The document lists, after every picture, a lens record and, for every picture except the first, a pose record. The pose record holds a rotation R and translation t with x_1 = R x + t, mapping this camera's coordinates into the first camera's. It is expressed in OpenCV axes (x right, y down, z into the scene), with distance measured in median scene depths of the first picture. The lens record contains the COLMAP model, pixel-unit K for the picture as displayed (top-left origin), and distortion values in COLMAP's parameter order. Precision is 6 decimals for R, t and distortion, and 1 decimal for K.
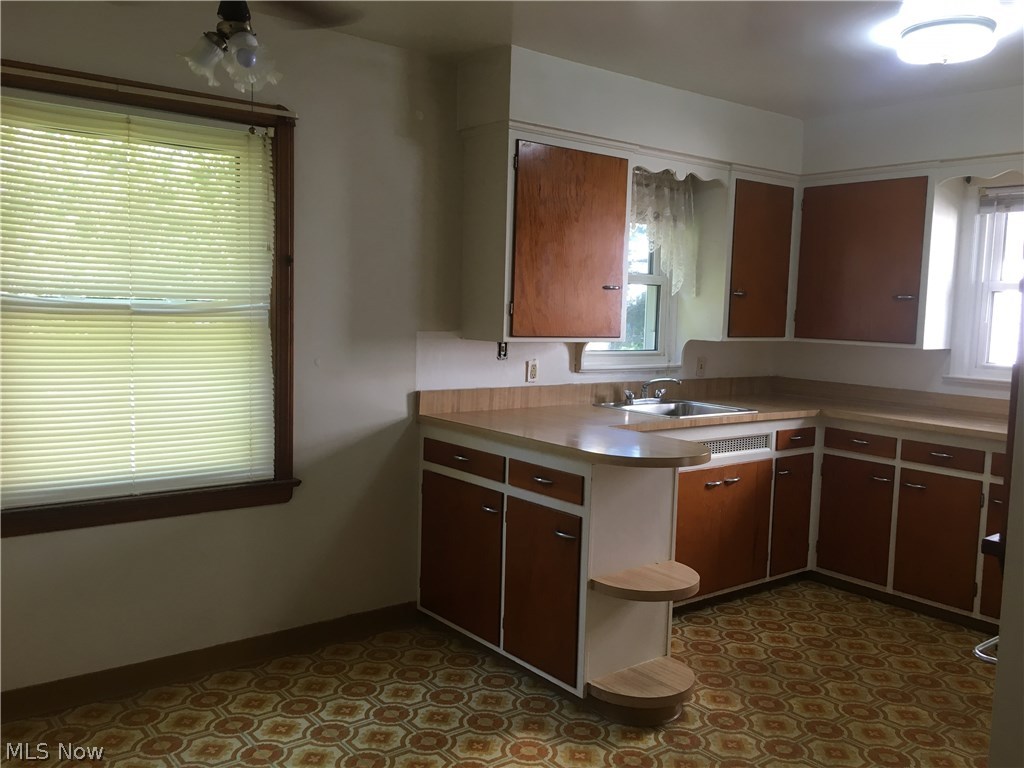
lens RADIAL K [[873.4, 0, 516.5], [0, 873.4, 377.6], [0, 0, 1]] dist [0.078220, -0.111351]
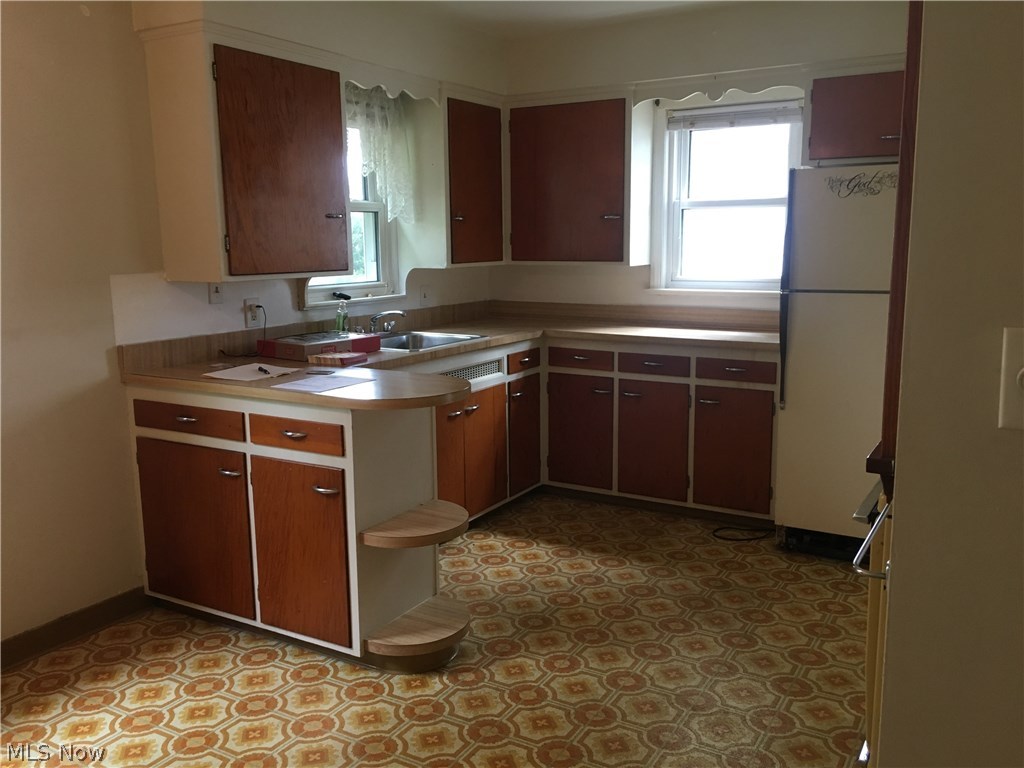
lens RADIAL K [[873.4, 0, 512.9], [0, 873.4, 381.1], [0, 0, 1]] dist [0.078220, -0.111351]
pose [[0.934341, -0.098677, 0.342447, -0.052575], [0.069384, 0.992883, 0.096794, -0.007376], [-0.349561, -0.066678, 0.934538, 0.064622]]
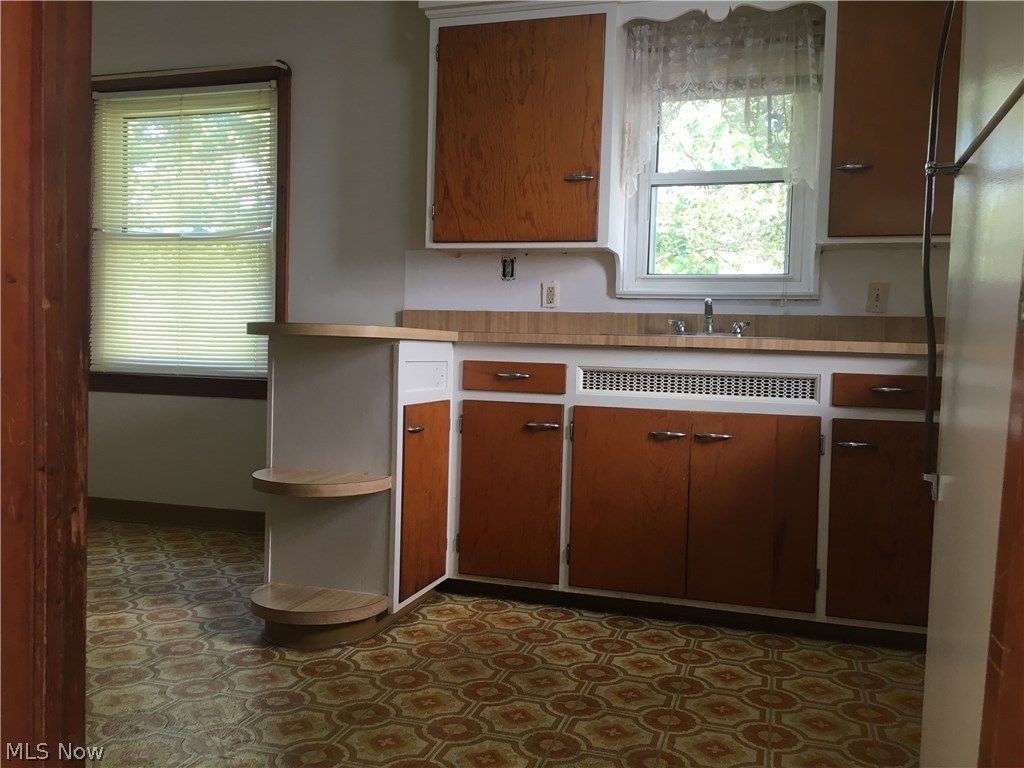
lens RADIAL K [[873.4, 0, 514.1], [0, 873.4, 379.2], [0, 0, 1]] dist [0.078220, -0.111351]
pose [[0.564645, 0.013548, -0.825223, 0.783401], [-0.078723, 0.996191, -0.037509, 0.121622], [0.821571, 0.086143, 0.563561, 0.546014]]
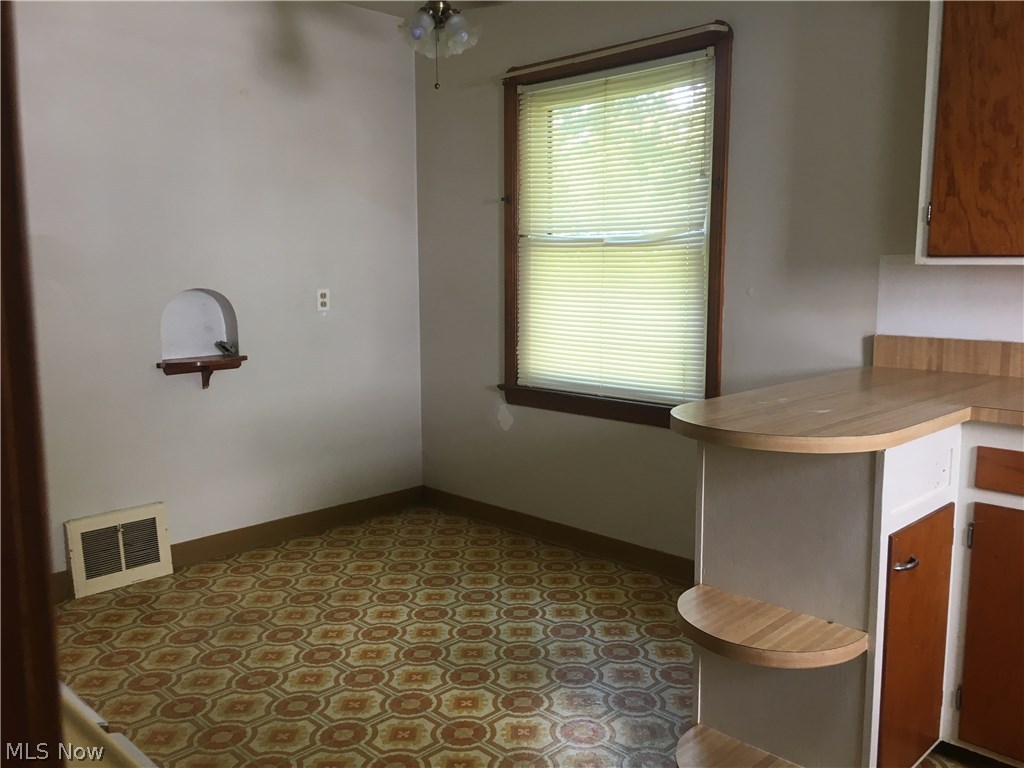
lens RADIAL K [[873.4, 0, 513.4], [0, 873.4, 380.8], [0, 0, 1]] dist [0.078220, -0.111351]
pose [[0.118272, 0.100504, -0.987882, 0.606564], [-0.076300, 0.992843, 0.091874, 0.008460], [0.990045, 0.064509, 0.125094, 0.596741]]
